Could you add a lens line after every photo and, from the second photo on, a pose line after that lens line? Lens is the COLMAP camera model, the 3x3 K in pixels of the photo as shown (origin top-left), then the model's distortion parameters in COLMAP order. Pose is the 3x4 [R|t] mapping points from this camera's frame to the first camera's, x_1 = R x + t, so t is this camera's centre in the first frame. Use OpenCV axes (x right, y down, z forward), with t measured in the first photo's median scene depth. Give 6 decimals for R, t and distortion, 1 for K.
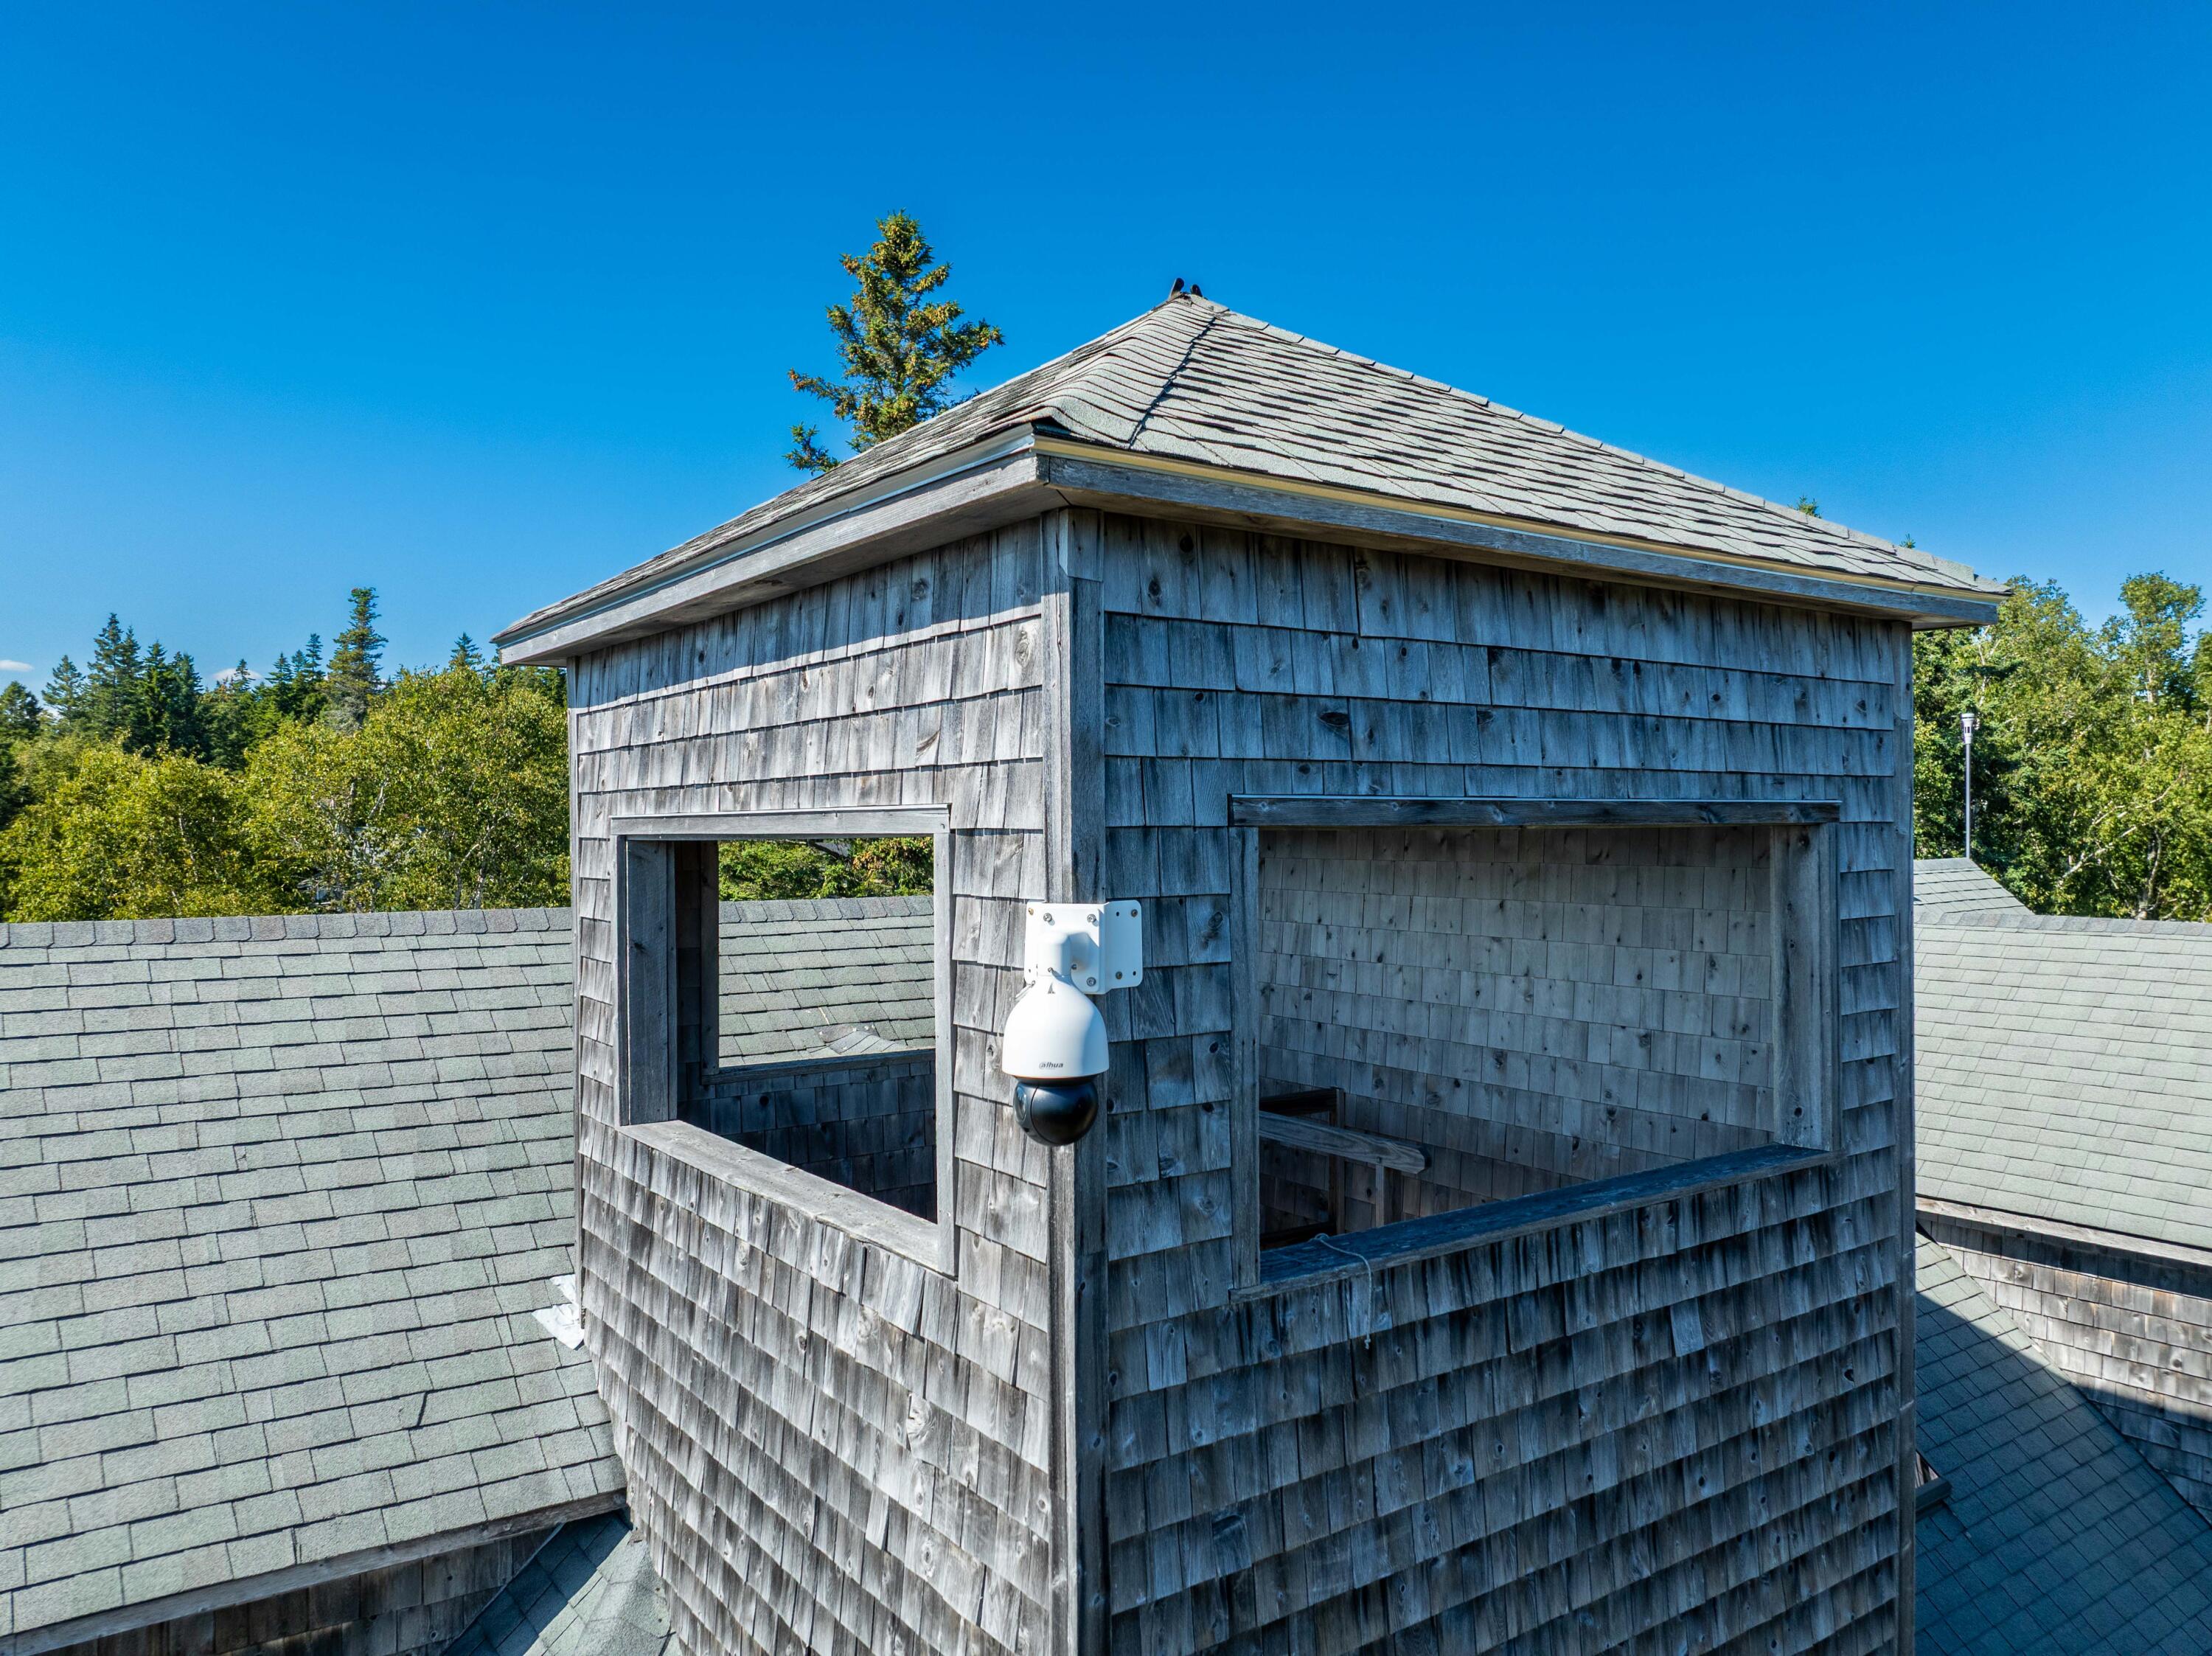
lens RADIAL K [[1558.0, 0, 1108.2], [0, 1558.0, 826.6], [0, 0, 1]] dist [-0.031838, -0.007005]
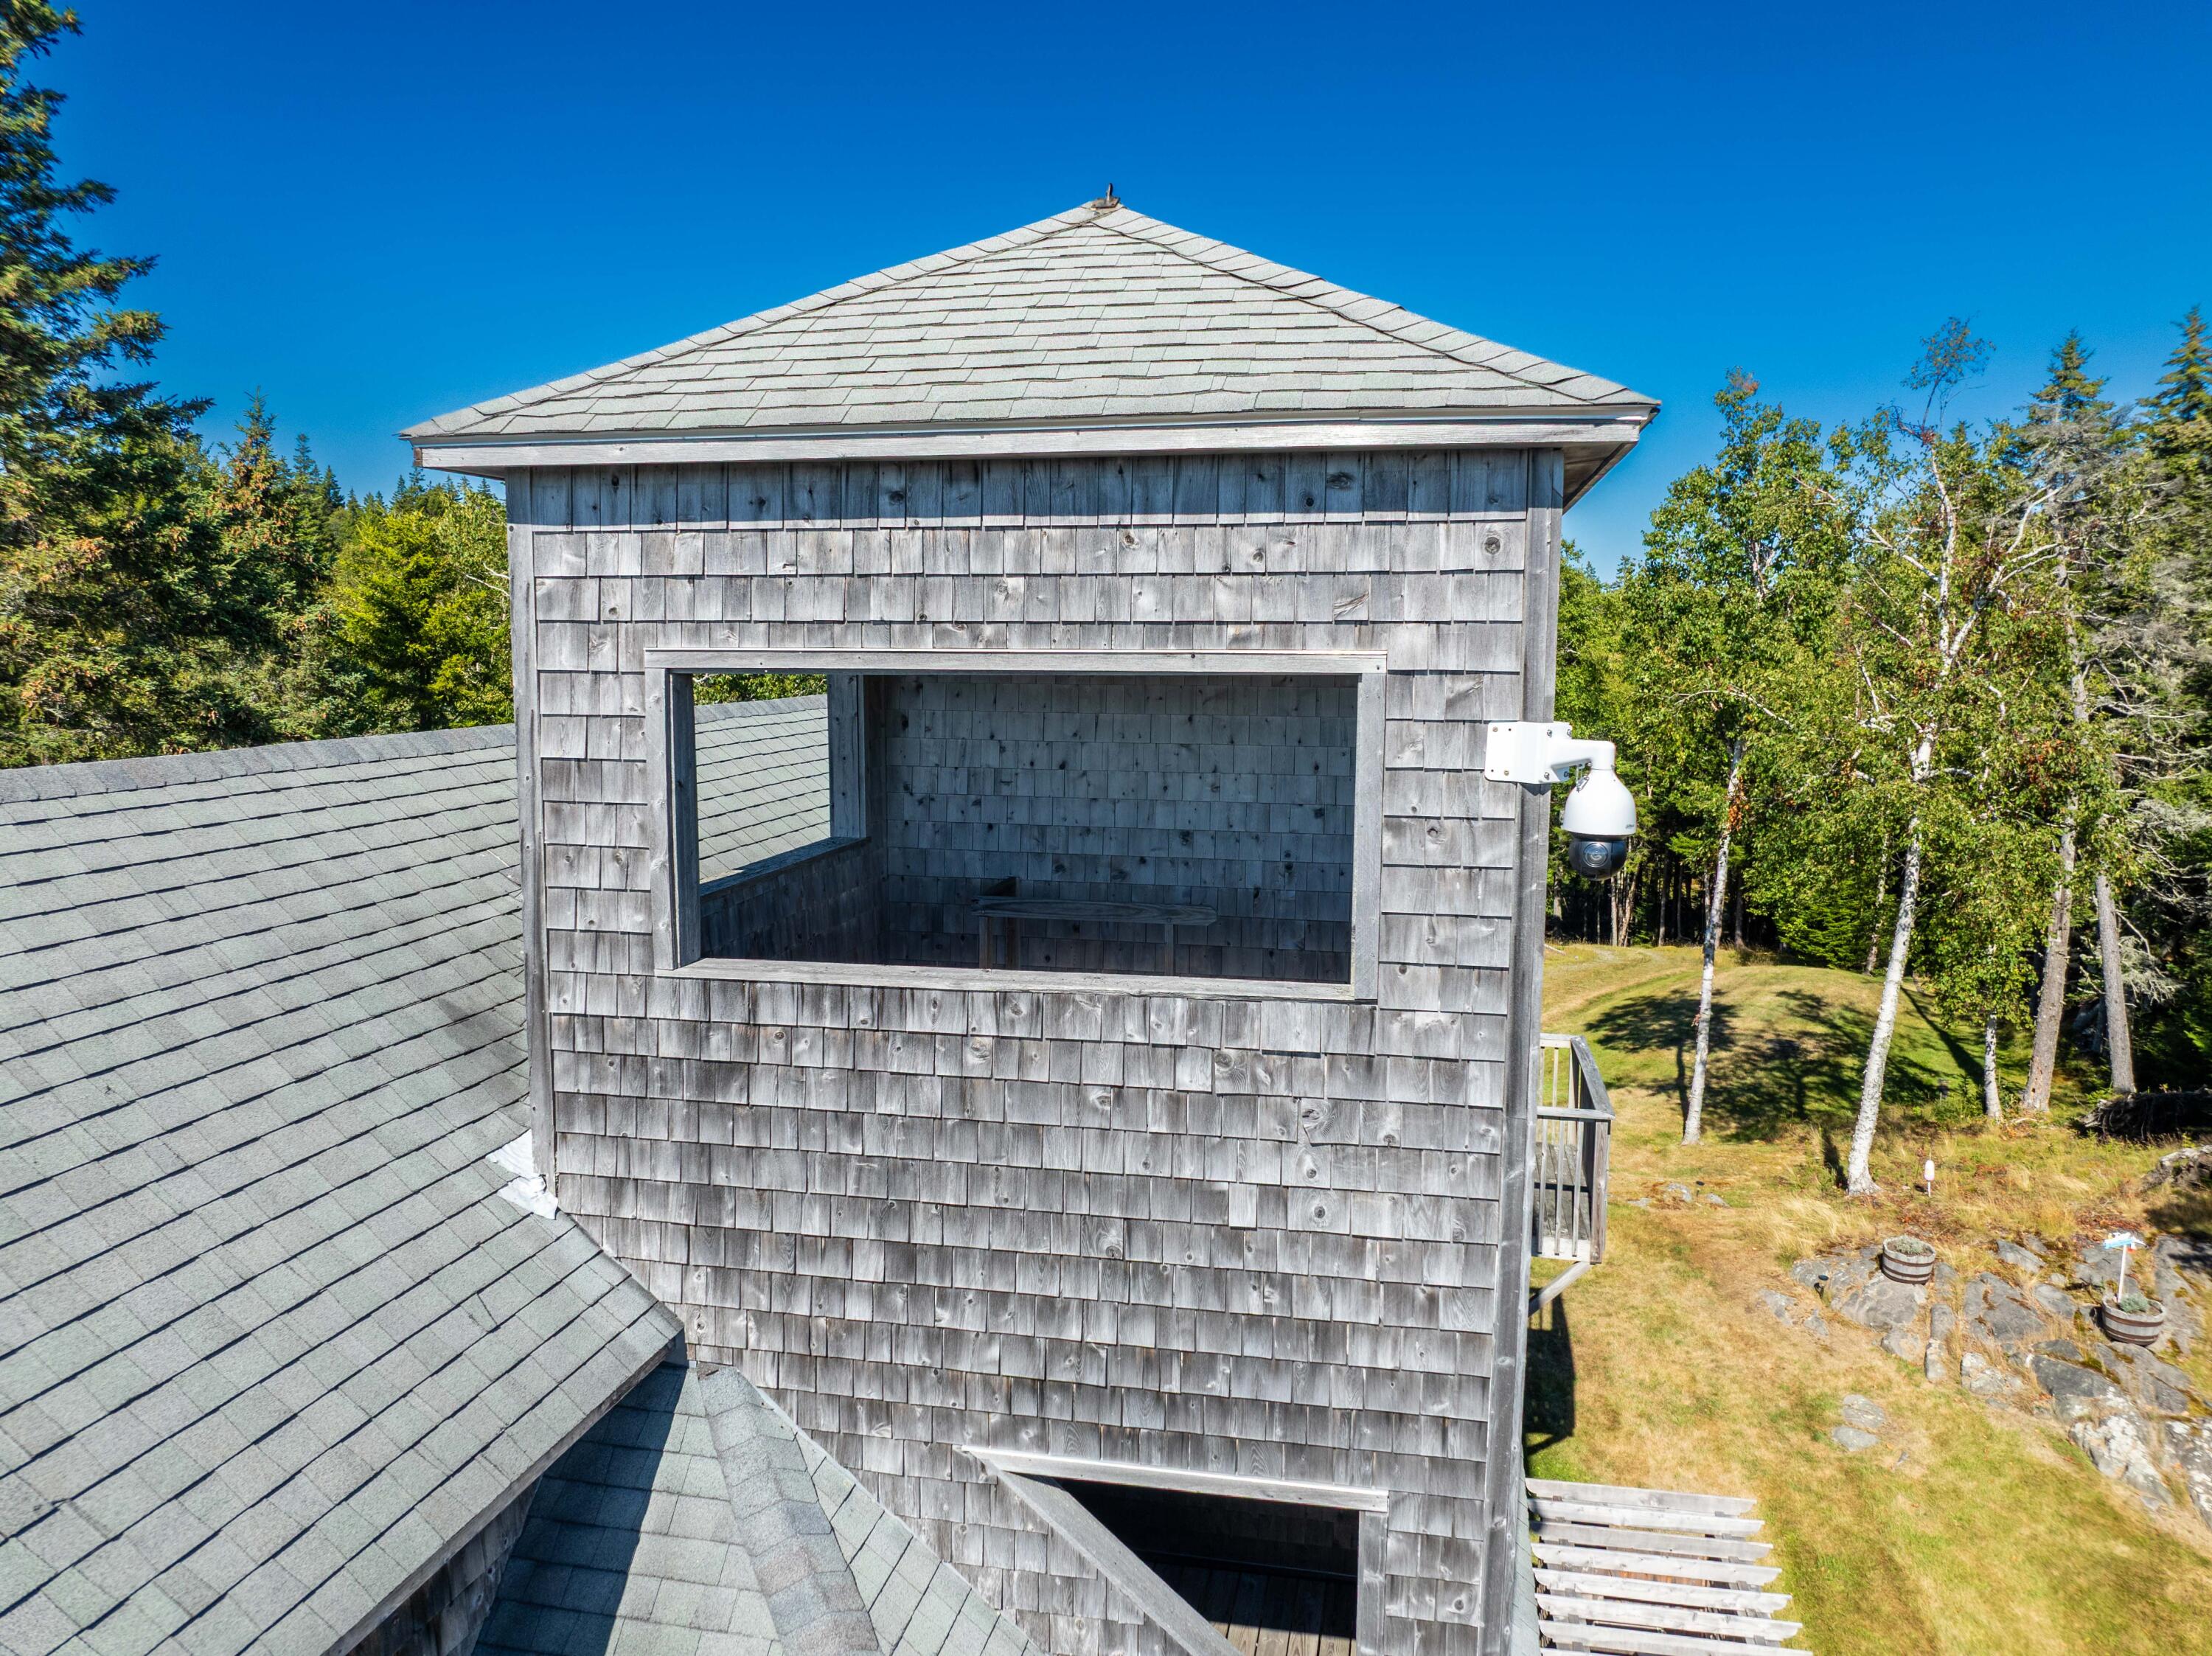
lens RADIAL K [[1558.0, 0, 1108.2], [0, 1558.0, 826.6], [0, 0, 1]] dist [-0.031838, -0.007005]
pose [[0.727061, -0.071760, 0.682812, -0.811532], [-0.010032, 0.993306, 0.115072, -0.010537], [-0.686499, -0.090514, 0.721475, 0.125239]]
